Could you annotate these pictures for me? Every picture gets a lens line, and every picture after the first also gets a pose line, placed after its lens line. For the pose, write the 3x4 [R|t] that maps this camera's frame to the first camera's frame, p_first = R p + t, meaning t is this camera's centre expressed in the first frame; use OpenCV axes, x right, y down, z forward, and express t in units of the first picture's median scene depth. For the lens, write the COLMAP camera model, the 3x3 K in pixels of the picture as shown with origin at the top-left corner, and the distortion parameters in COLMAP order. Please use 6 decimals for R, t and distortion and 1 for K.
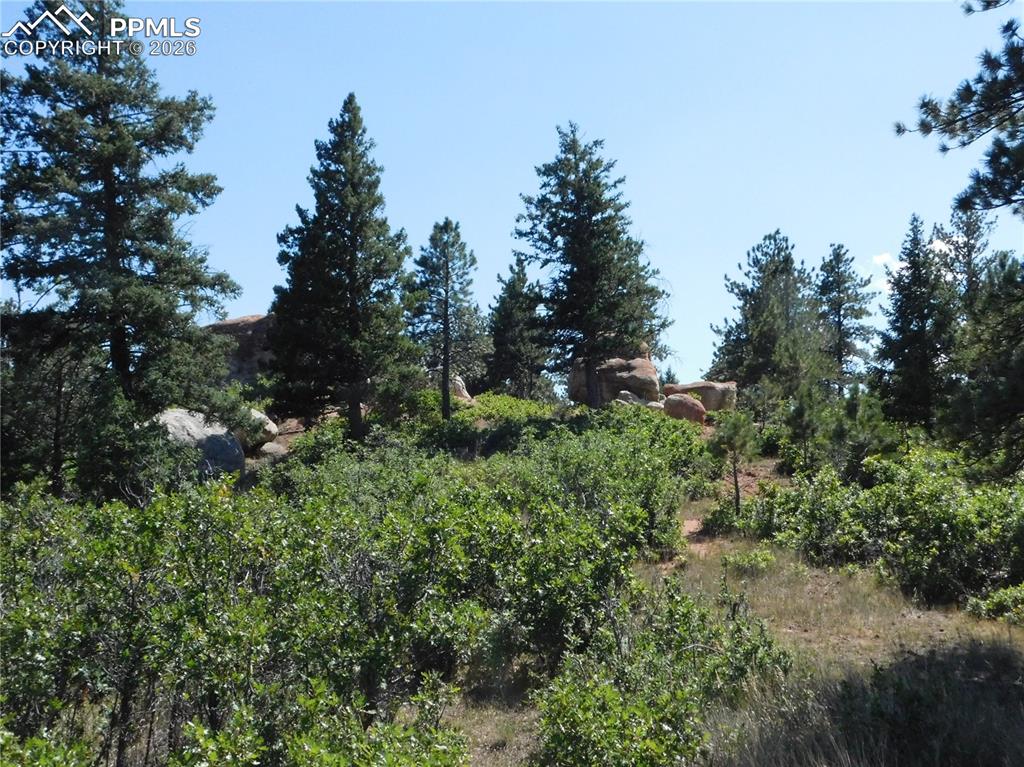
lens RADIAL K [[1127.8, 0, 512.9], [0, 1127.8, 382.5], [0, 0, 1]] dist [0.042405, 0.000000]
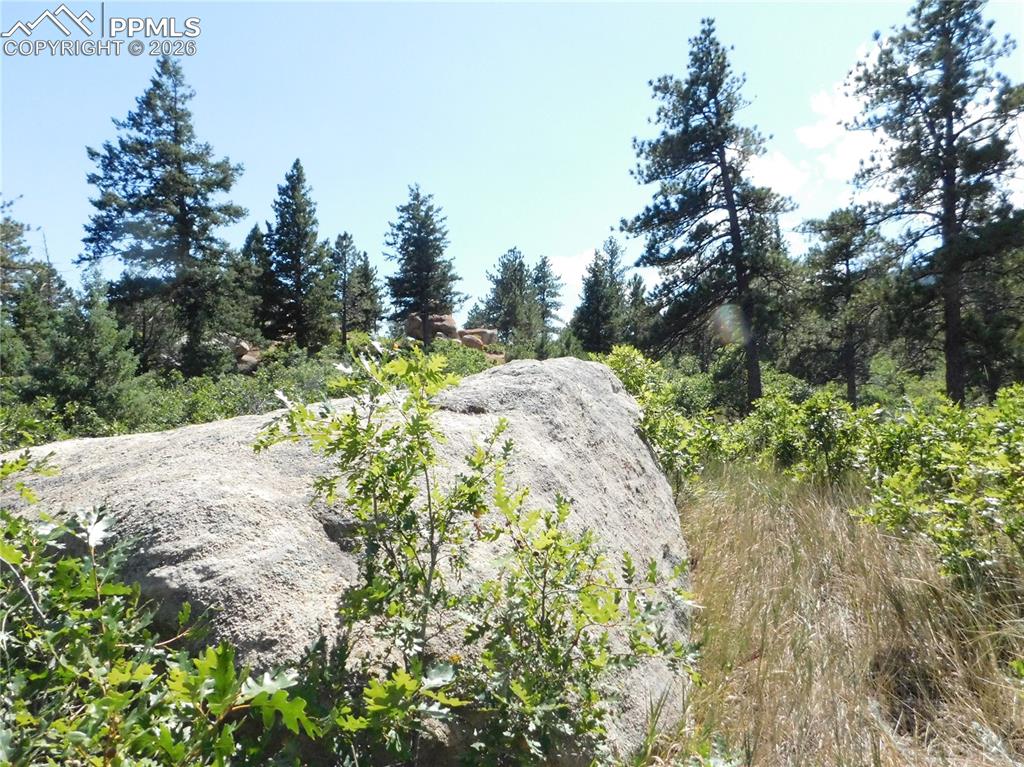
lens RADIAL K [[695.6, 0, 510.9], [0, 695.6, 383.8], [0, 0, 1]] dist [0.001723, 0.002535]
pose [[0.966702, 0.012993, 0.255576, -0.085803], [-0.032949, 0.996717, 0.073953, 0.003630], [-0.253776, -0.079912, 0.963956, -0.146921]]
